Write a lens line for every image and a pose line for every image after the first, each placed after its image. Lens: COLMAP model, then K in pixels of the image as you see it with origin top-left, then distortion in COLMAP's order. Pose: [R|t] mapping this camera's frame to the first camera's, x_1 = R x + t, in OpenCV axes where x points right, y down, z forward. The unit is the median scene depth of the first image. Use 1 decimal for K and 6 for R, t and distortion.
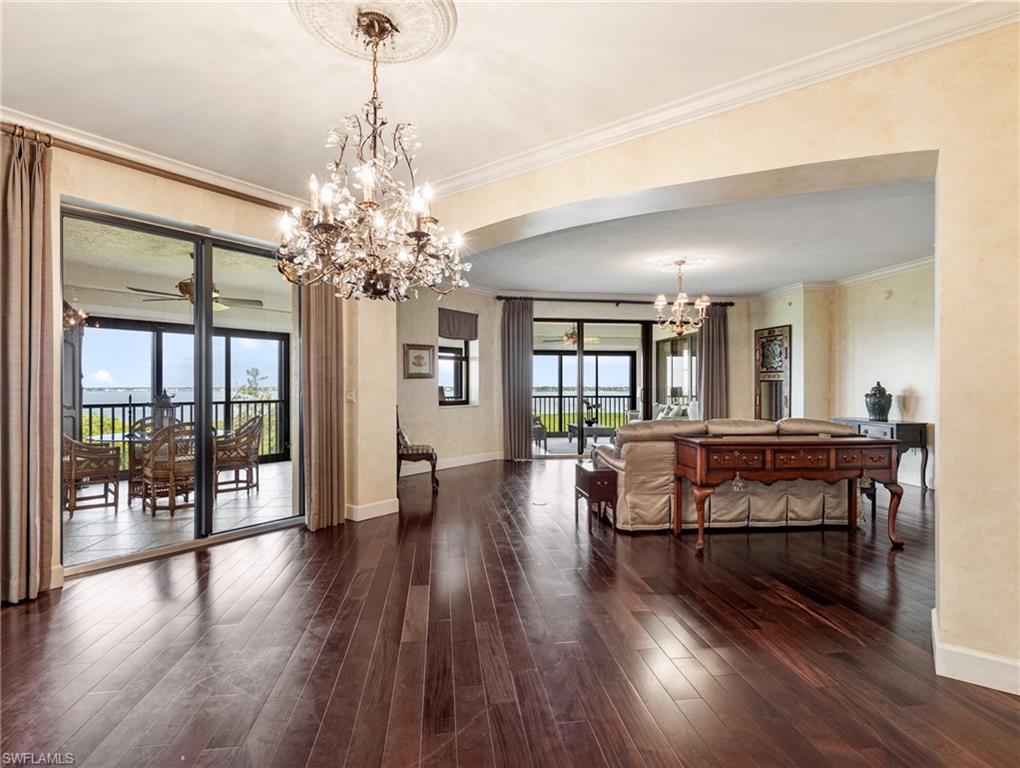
lens RADIAL K [[516.8, 0, 516.3], [0, 516.8, 387.5], [0, 0, 1]] dist [0.006723, 0.000005]
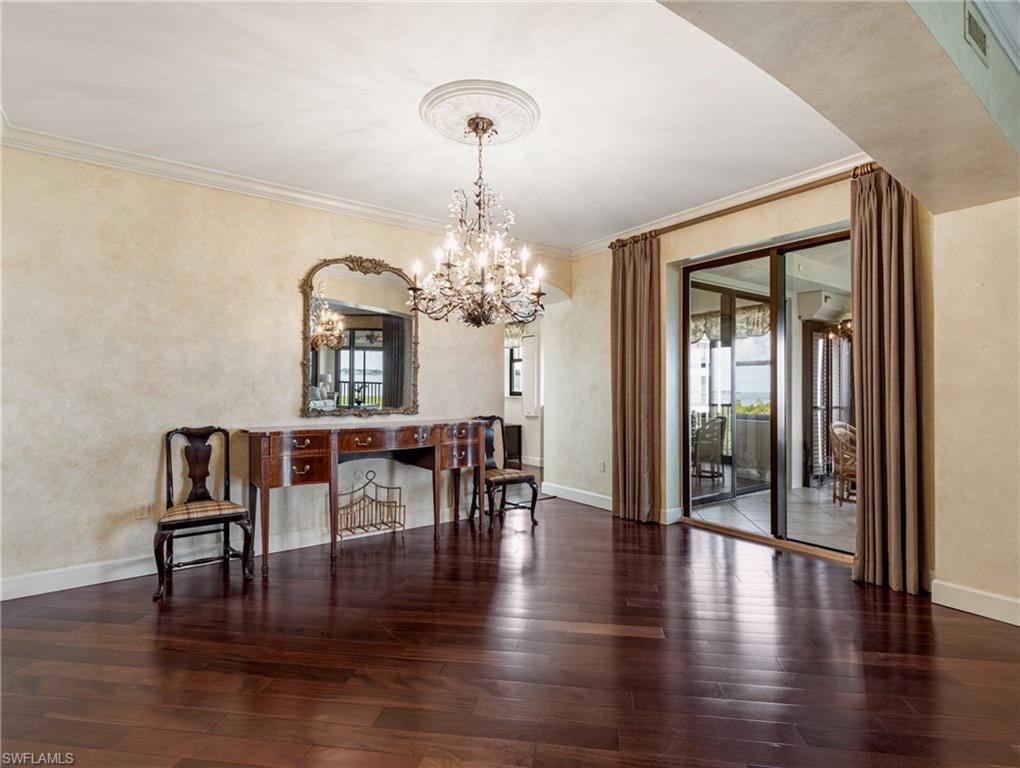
lens RADIAL K [[516.8, 0, 516.3], [0, 516.8, 387.5], [0, 0, 1]] dist [0.006723, 0.000005]
pose [[-0.283480, -0.004415, -0.958968, 0.281407], [-0.001808, 0.999990, -0.004069, -0.003066], [0.958976, 0.000581, -0.283486, 0.418833]]
